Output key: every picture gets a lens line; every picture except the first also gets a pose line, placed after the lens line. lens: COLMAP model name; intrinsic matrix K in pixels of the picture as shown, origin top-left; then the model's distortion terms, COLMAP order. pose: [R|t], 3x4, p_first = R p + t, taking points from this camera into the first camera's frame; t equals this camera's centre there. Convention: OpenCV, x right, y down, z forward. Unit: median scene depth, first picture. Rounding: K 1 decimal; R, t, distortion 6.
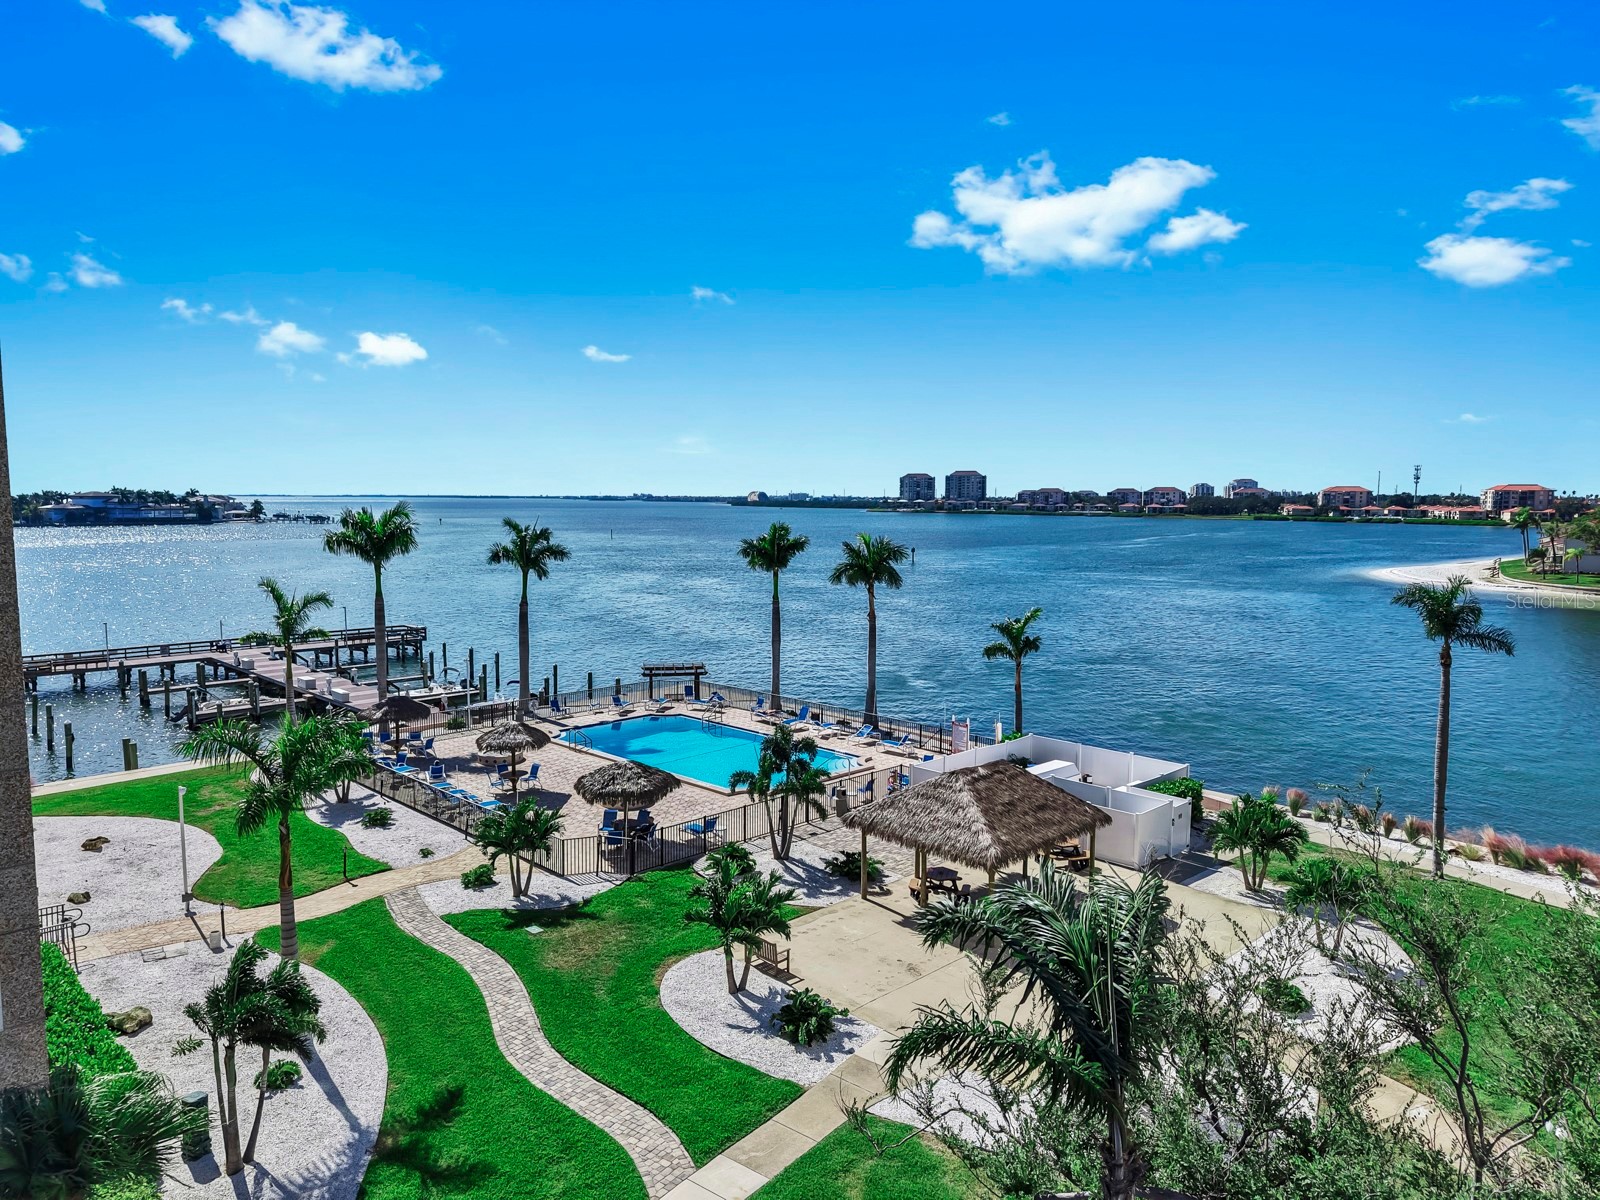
lens RADIAL K [[1066.7, 0, 798.7], [0, 1066.7, 596.4], [0, 0, 1]] dist [0.034474, -0.038662]
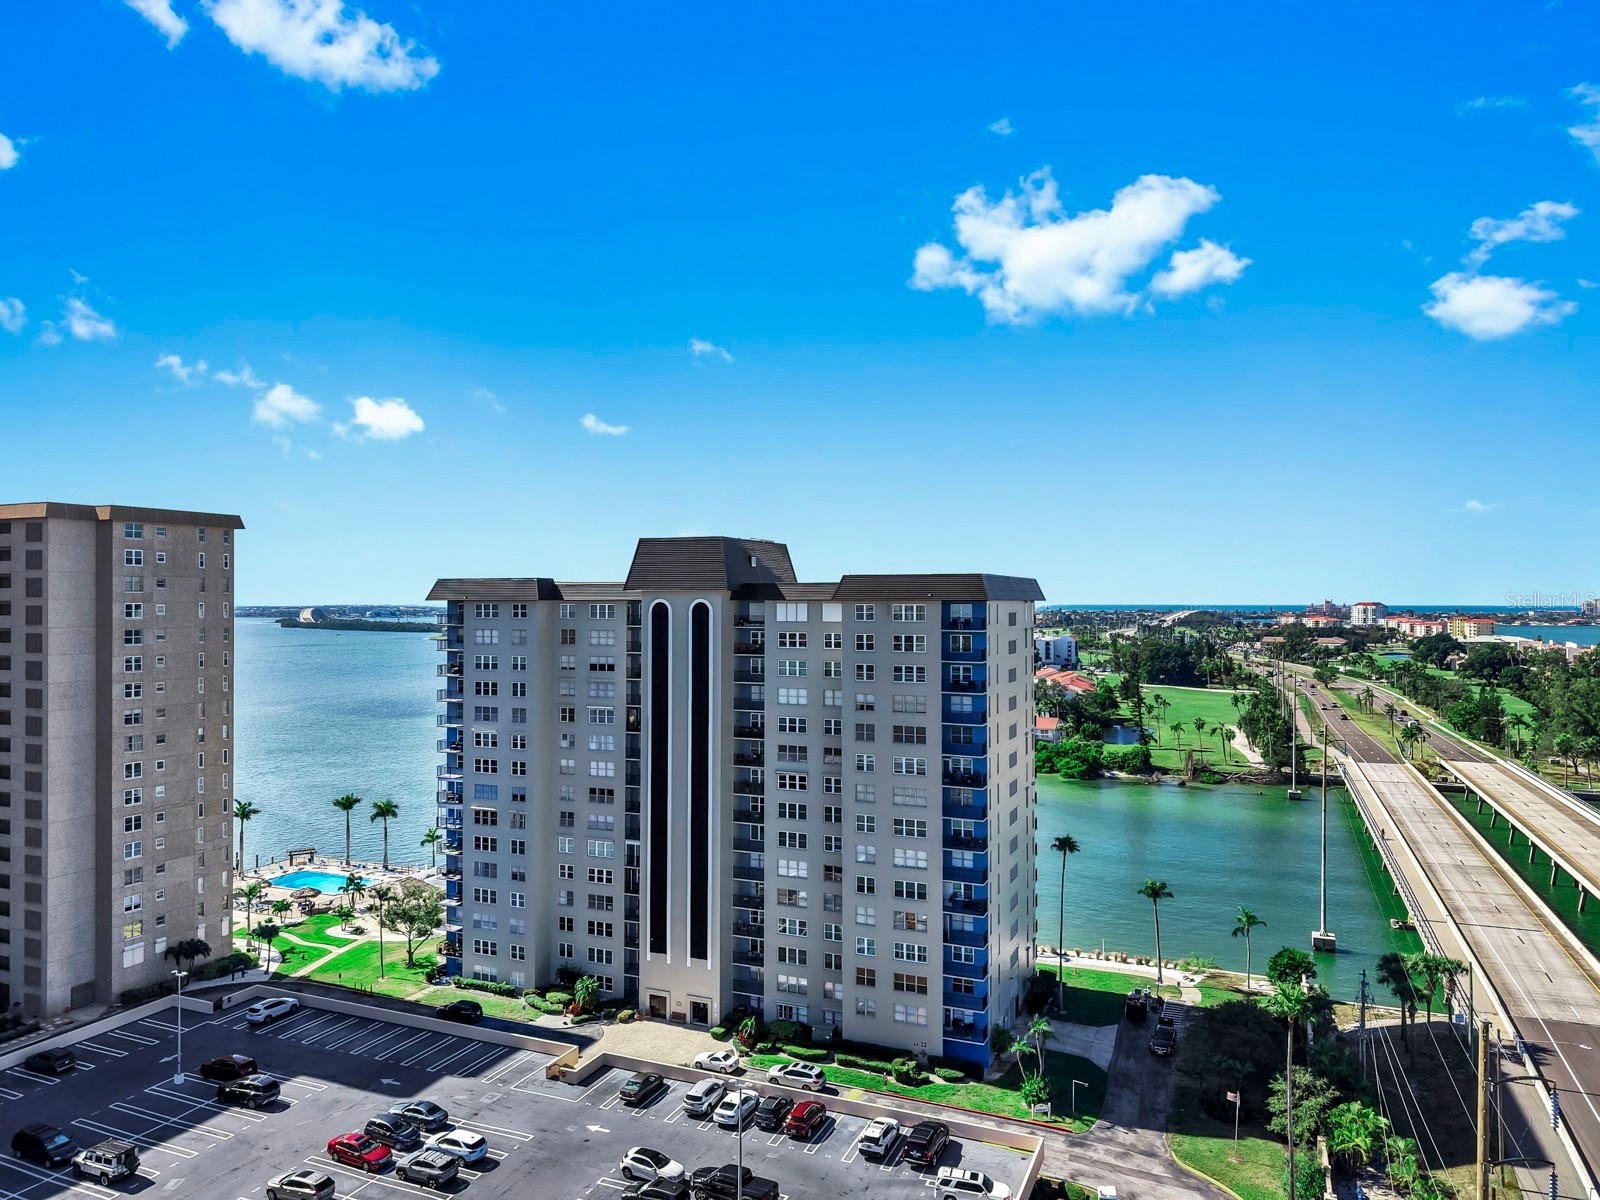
lens RADIAL K [[1066.7, 0, 798.7], [0, 1066.7, 596.4], [0, 0, 1]] dist [0.034474, -0.038662]
pose [[0.925156, -0.002200, 0.379580, 0.005339], [0.038833, 0.995285, -0.088878, -0.452692], [-0.377595, 0.096966, 0.920880, -3.173602]]
